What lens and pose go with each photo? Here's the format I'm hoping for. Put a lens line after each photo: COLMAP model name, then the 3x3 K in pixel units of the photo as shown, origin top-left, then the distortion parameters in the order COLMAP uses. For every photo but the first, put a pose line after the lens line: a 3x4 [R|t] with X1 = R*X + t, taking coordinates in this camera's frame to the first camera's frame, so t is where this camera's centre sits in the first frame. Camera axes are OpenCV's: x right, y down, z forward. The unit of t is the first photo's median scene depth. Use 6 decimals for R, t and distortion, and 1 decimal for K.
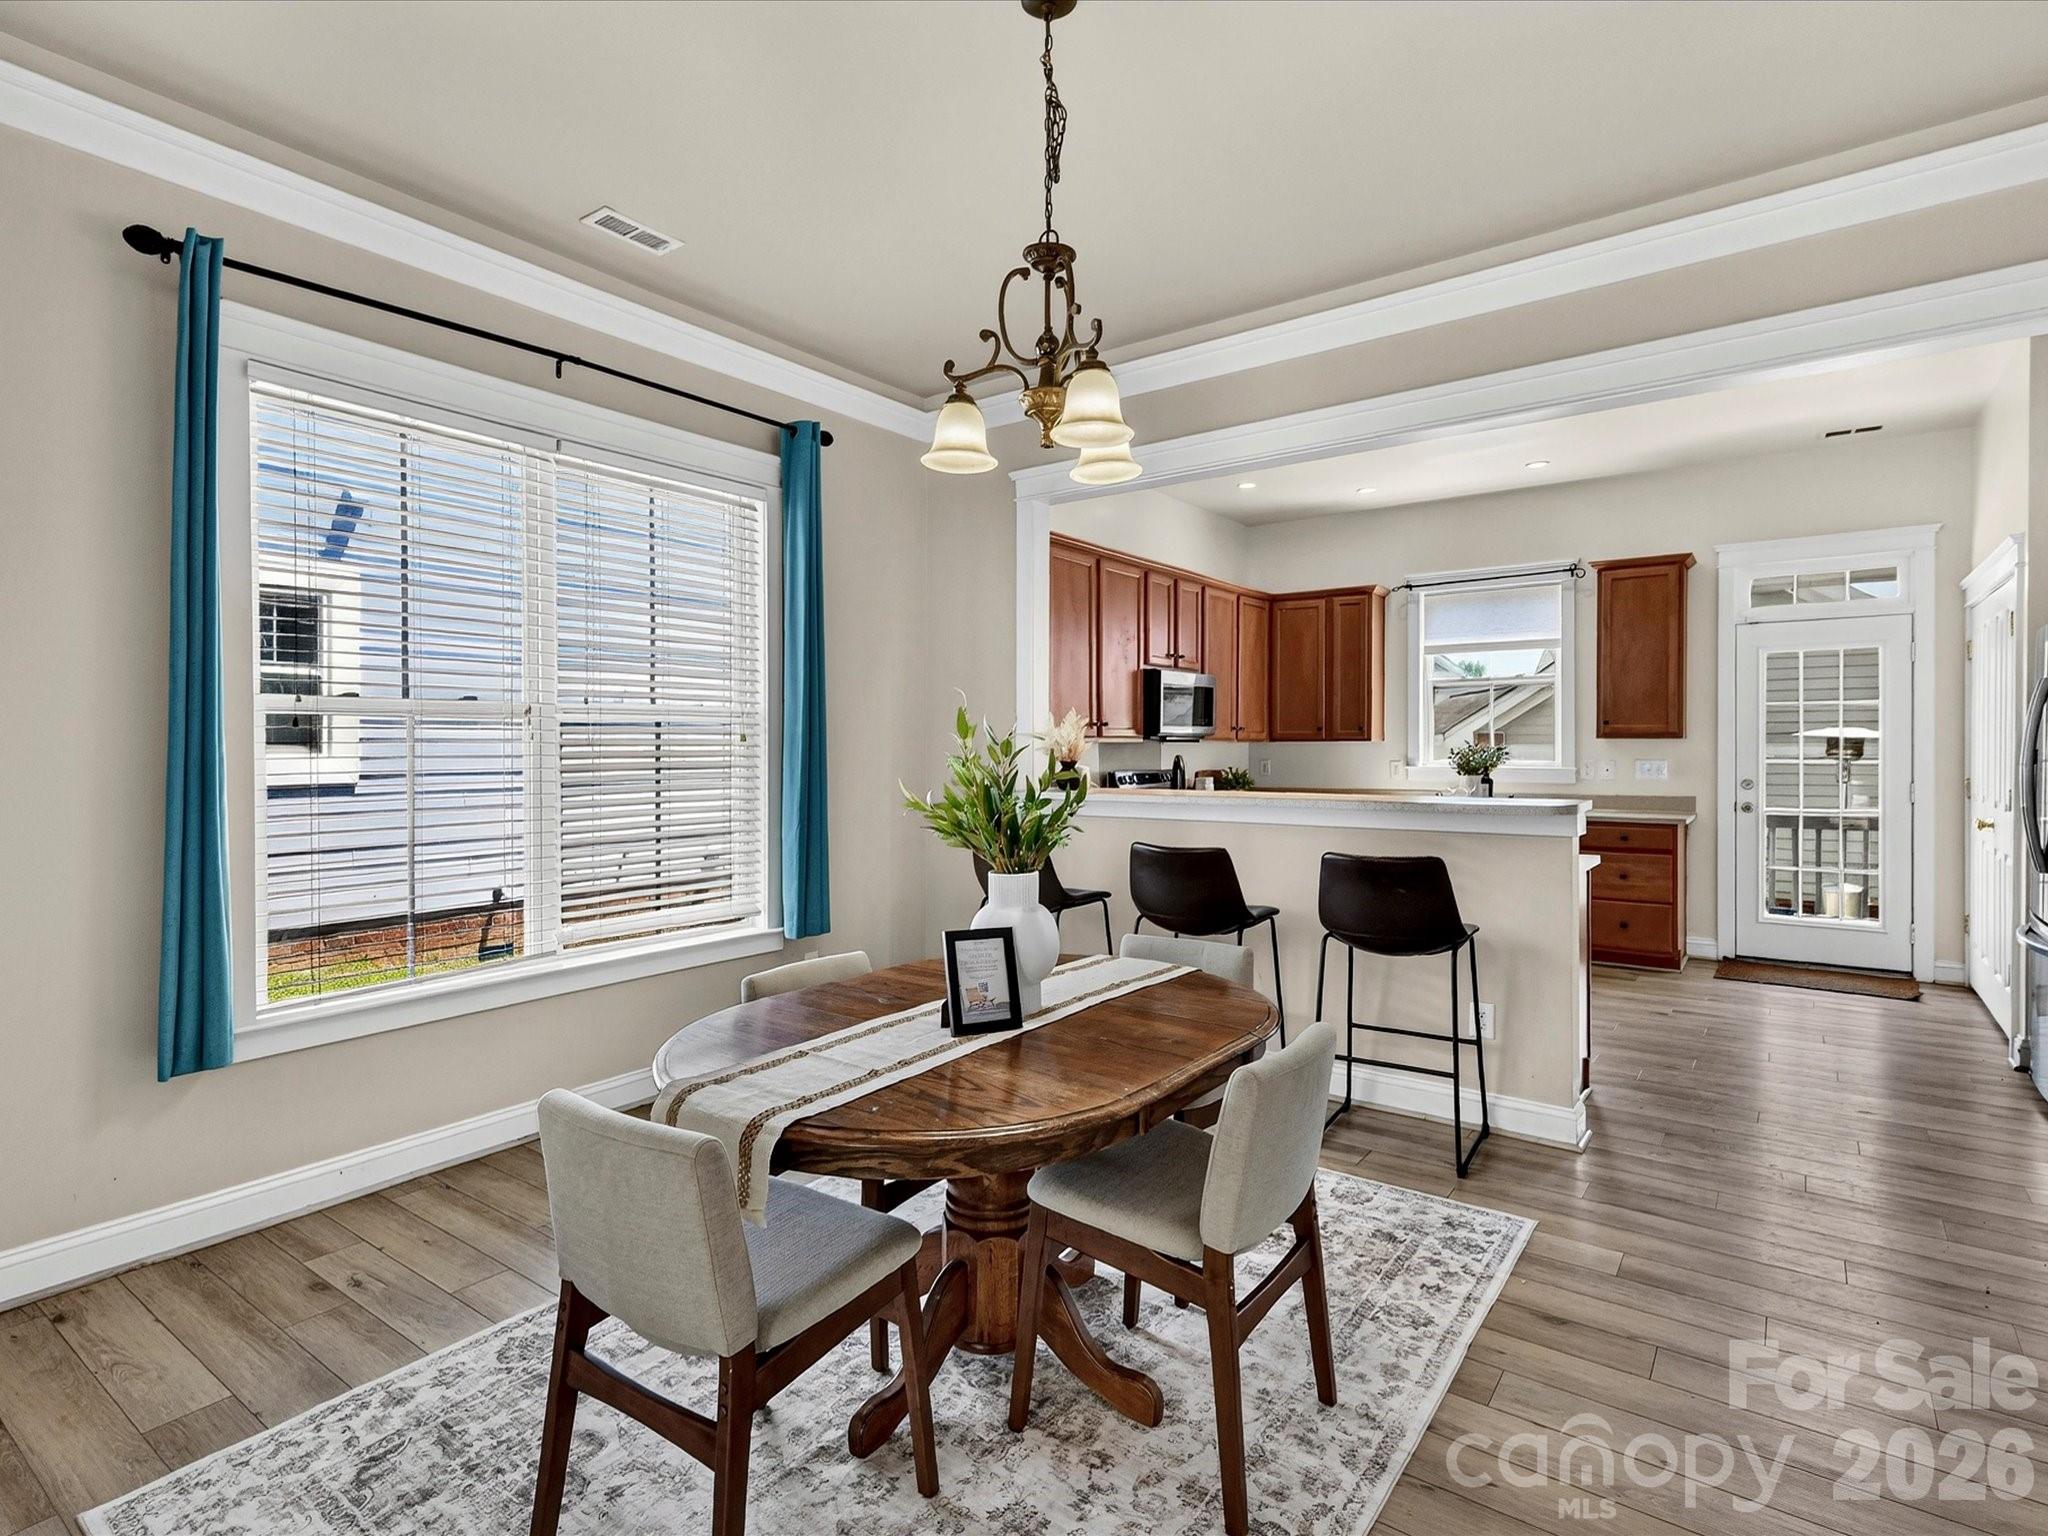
lens RADIAL K [[1044.4, 0, 1002.9], [0, 1044.4, 764.2], [0, 0, 1]] dist [0.010562, -0.001693]
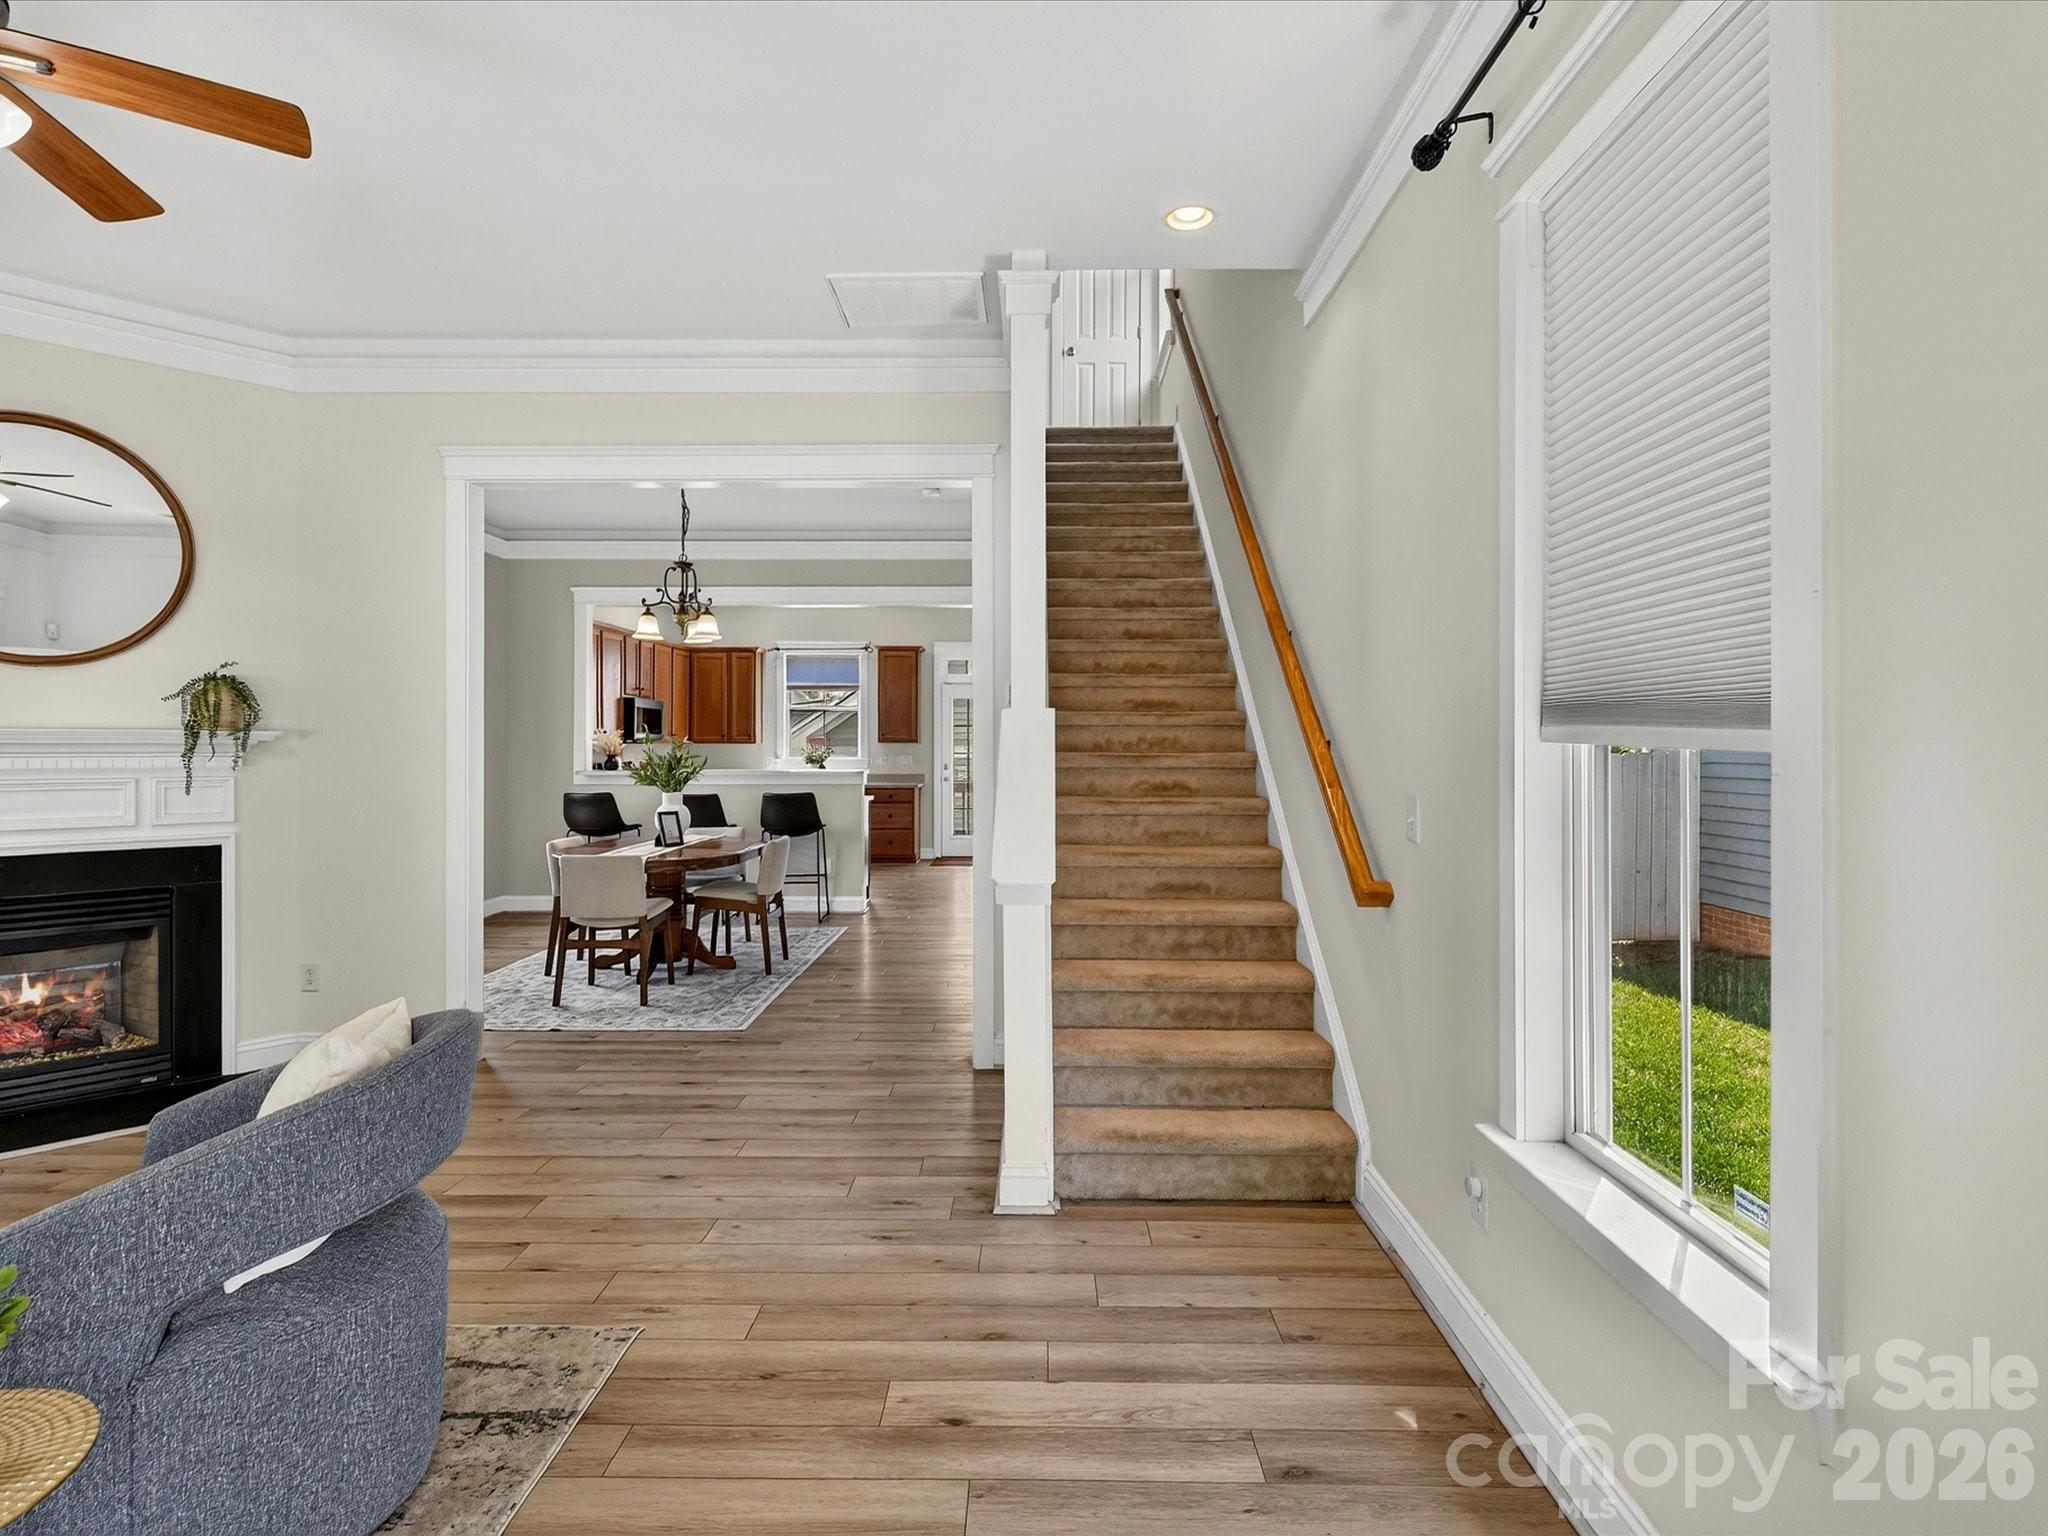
lens RADIAL K [[1044.4, 0, 1021.9], [0, 1044.4, 758.7], [0, 0, 1]] dist [0.010562, -0.001693]
pose [[0.804749, -0.002736, 0.593608, -0.321718], [0.005915, 0.999977, -0.003410, 0.011021], [-0.593585, 0.006255, 0.804747, -0.633489]]
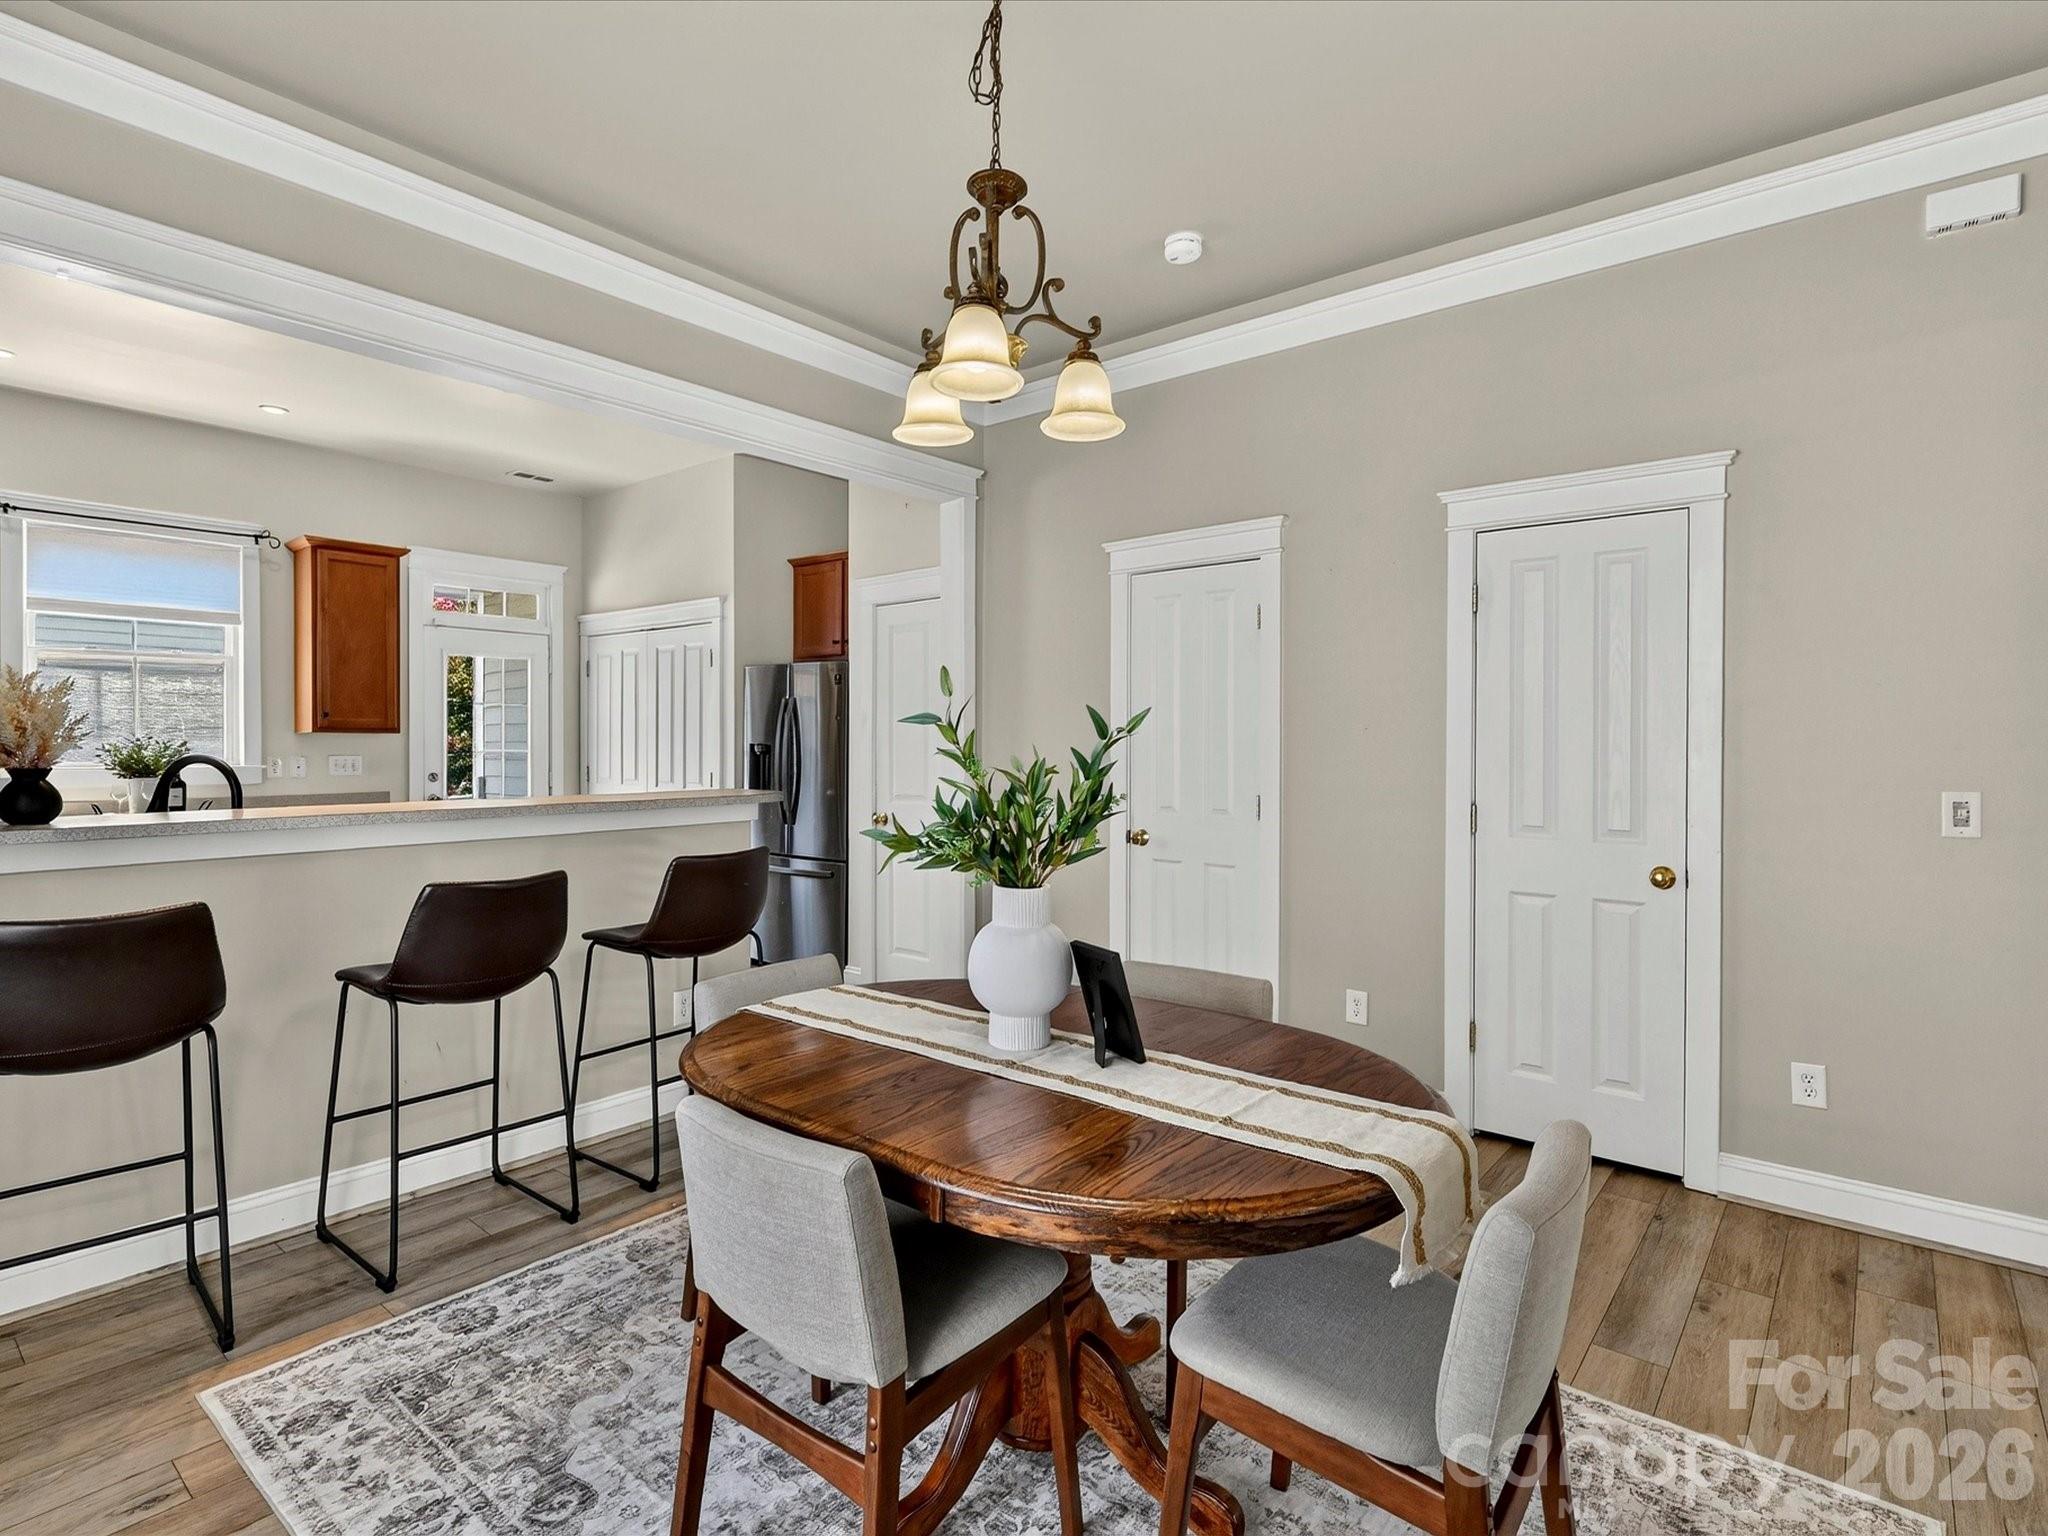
lens RADIAL K [[1044.4, 0, 1023.1], [0, 1044.4, 754.1], [0, 0, 1]] dist [0.010562, -0.001693]
pose [[0.050714, -0.005551, 0.998698, -0.327070], [0.012293, 0.999912, 0.004933, -0.002621], [-0.998638, 0.012027, 0.050777, 0.364165]]
